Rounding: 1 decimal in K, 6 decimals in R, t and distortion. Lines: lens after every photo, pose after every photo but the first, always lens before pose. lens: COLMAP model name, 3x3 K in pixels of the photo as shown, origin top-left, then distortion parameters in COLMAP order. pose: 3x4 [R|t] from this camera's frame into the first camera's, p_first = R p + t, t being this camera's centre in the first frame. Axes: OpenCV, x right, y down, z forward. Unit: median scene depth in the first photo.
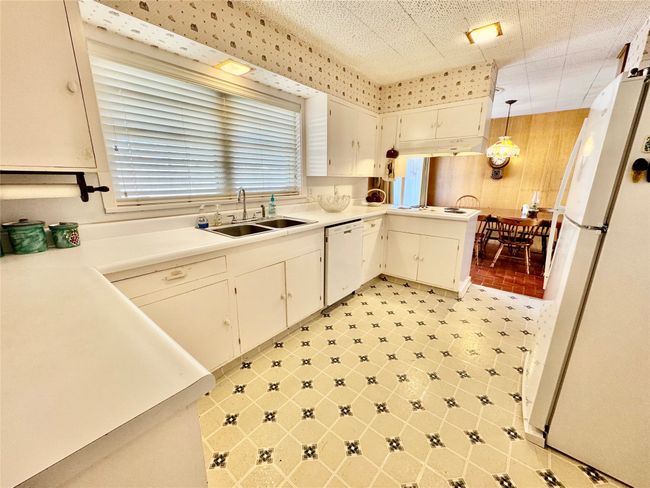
lens RADIAL K [[259.3, 0, 323.7], [0, 259.3, 244.3], [0, 0, 1]] dist [0.000356, -0.000418]
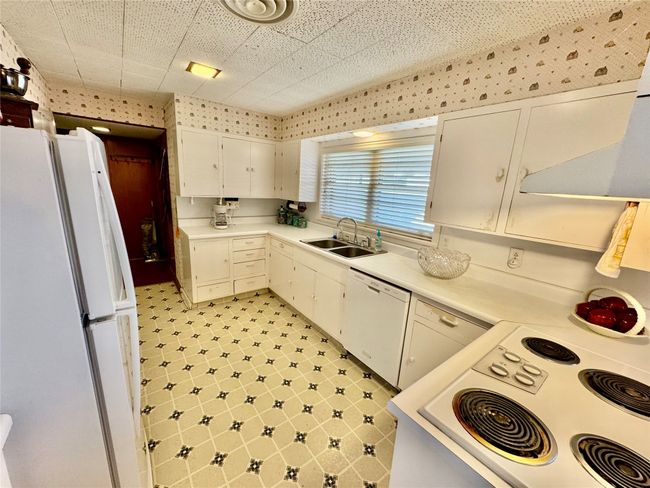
lens RADIAL K [[259.3, 0, 323.6], [0, 259.3, 245.0], [0, 0, 1]] dist [0.000356, -0.000418]
pose [[-0.233019, 0.198367, -0.952026, 0.942197], [-0.298747, 0.917033, 0.264197, -0.368158], [0.925447, 0.345977, -0.154425, 1.021154]]
